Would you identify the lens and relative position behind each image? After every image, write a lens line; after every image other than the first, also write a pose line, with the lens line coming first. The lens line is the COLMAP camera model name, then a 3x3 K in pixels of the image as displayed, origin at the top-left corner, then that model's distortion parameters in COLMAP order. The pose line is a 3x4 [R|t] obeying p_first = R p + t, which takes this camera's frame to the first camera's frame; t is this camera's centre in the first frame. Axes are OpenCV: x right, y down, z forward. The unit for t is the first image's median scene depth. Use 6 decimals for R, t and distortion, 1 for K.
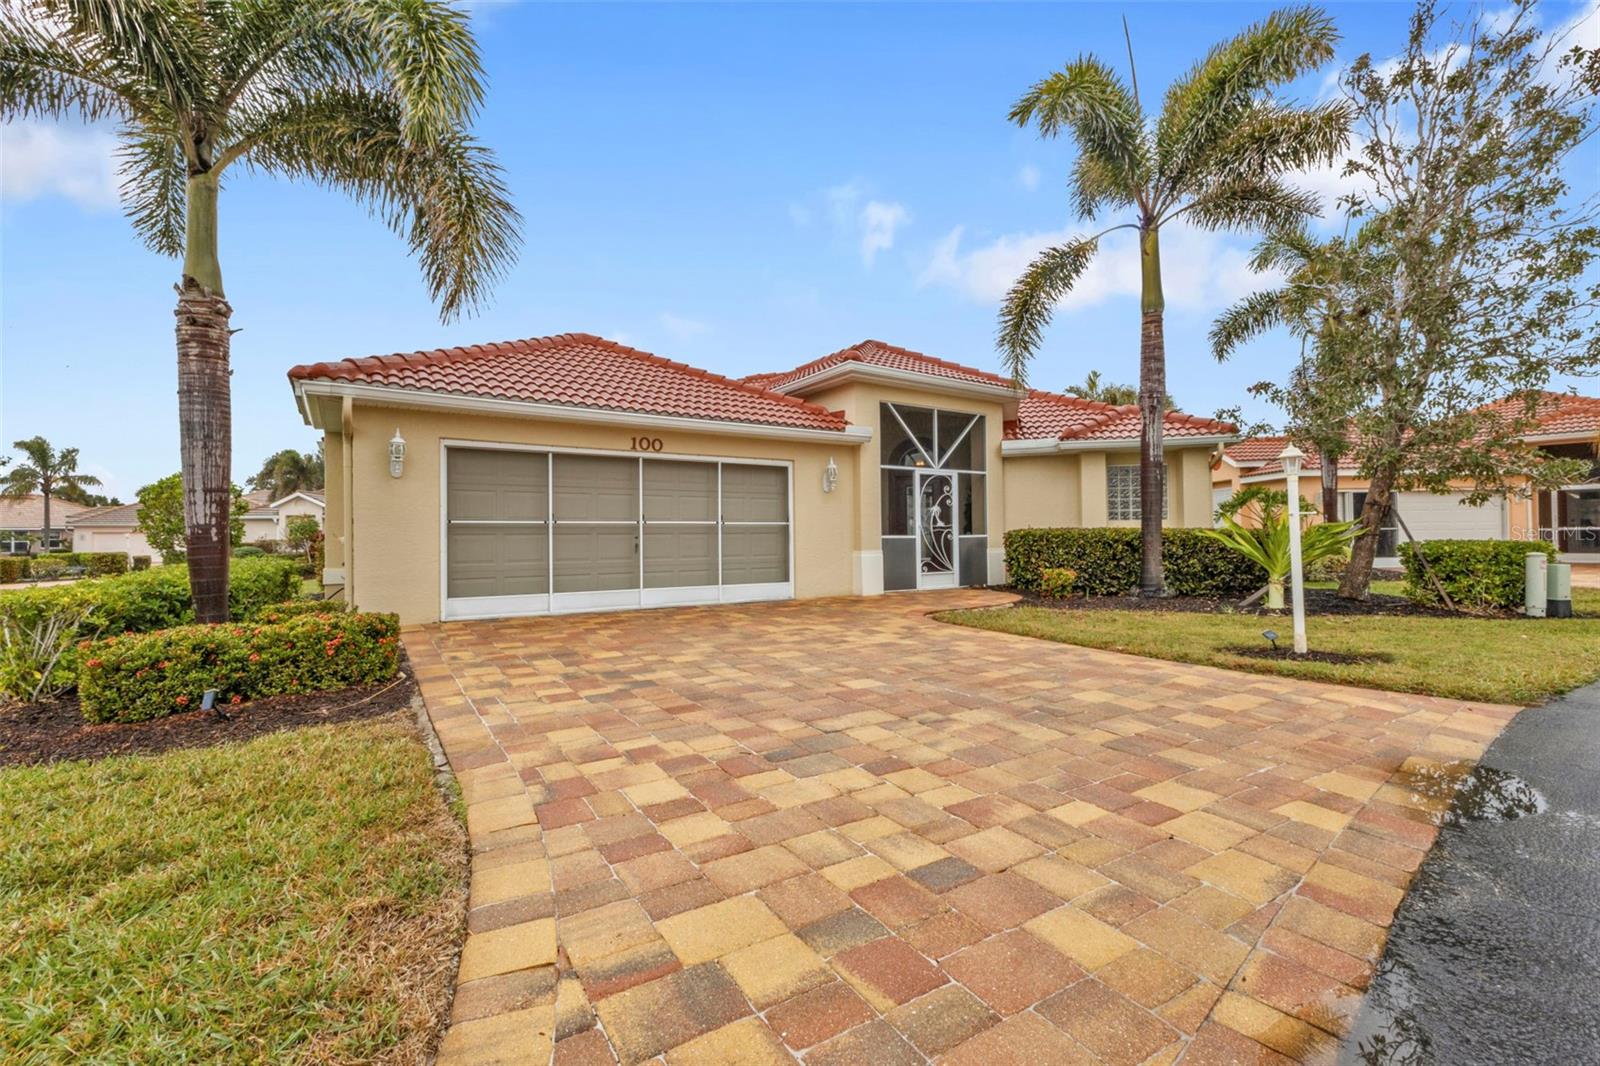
lens RADIAL K [[711.0, 0, 795.6], [0, 711.0, 528.3], [0, 0, 1]] dist [0.009003, 0.000857]
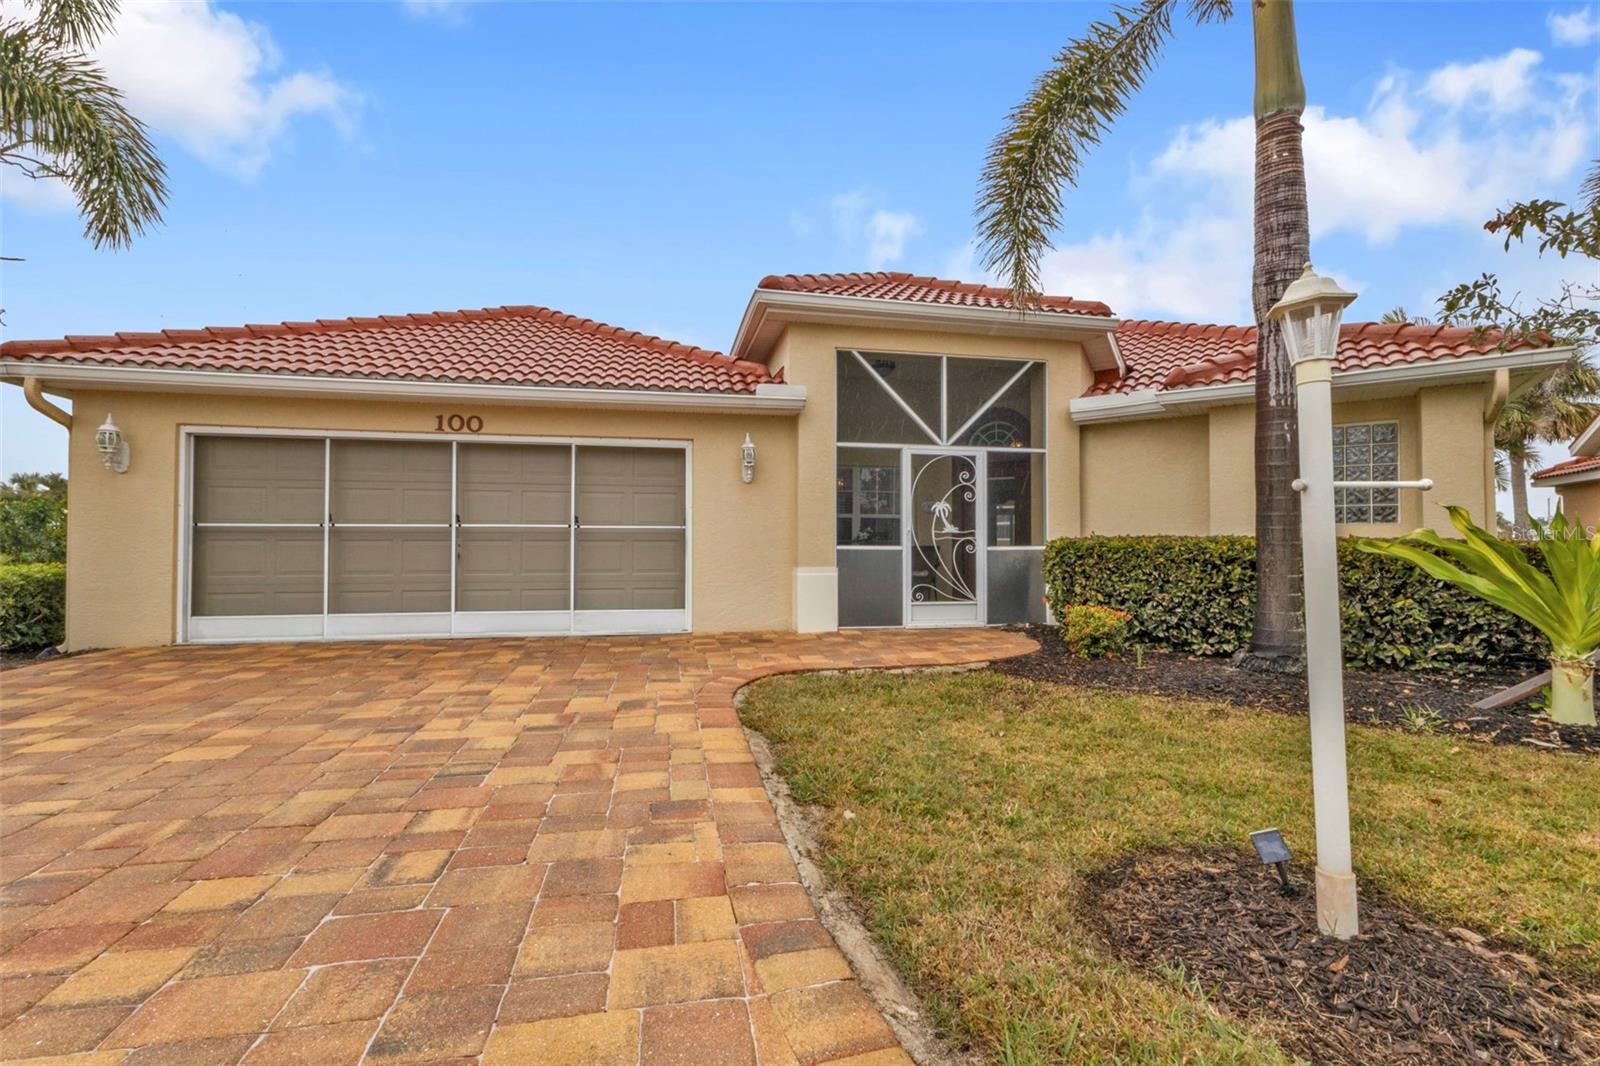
lens RADIAL K [[711.0, 0, 802.7], [0, 711.0, 535.2], [0, 0, 1]] dist [0.009003, 0.000857]
pose [[0.921435, 0.004198, -0.388510, 0.356753], [-0.005025, 0.999987, -0.001112, 0.001005], [0.388500, 0.002977, 0.921444, 0.361373]]
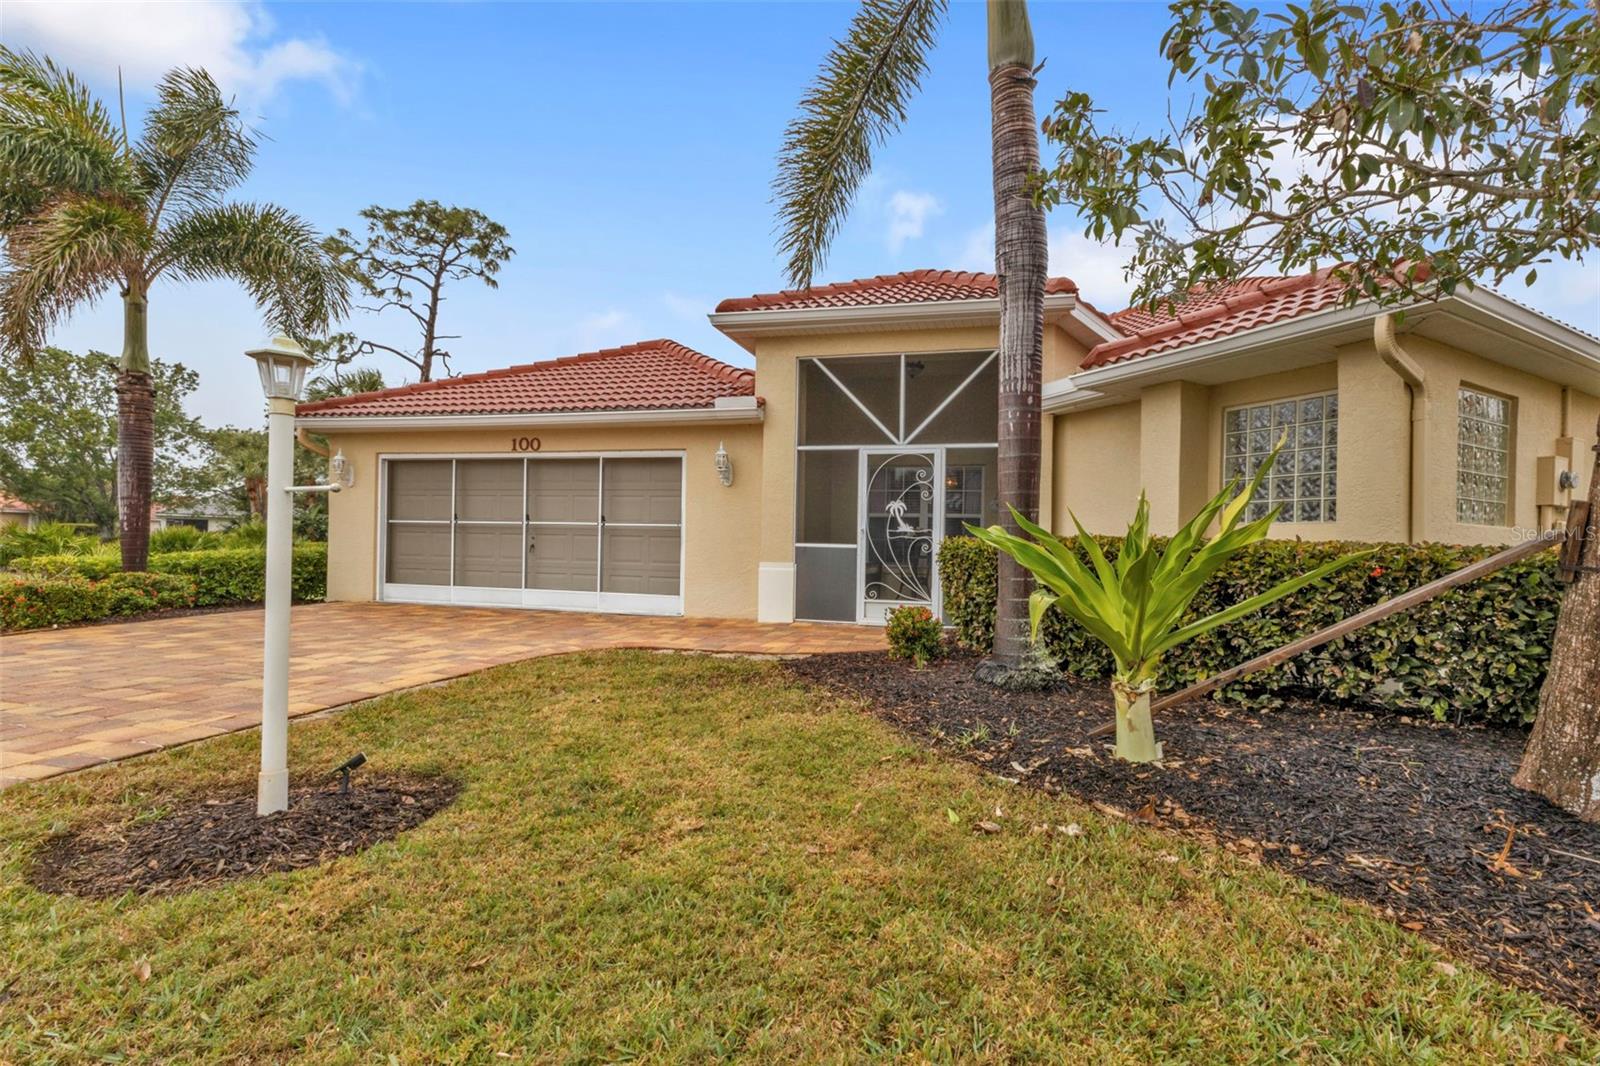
lens RADIAL K [[711.0, 0, 889.3], [0, 711.0, 549.2], [0, 0, 1]] dist [0.009003, 0.000857]
pose [[0.675110, 0.022918, -0.737361, 0.727535], [-0.018377, 0.999730, 0.014248, 0.004442], [0.737488, 0.003931, 0.675348, 0.580386]]
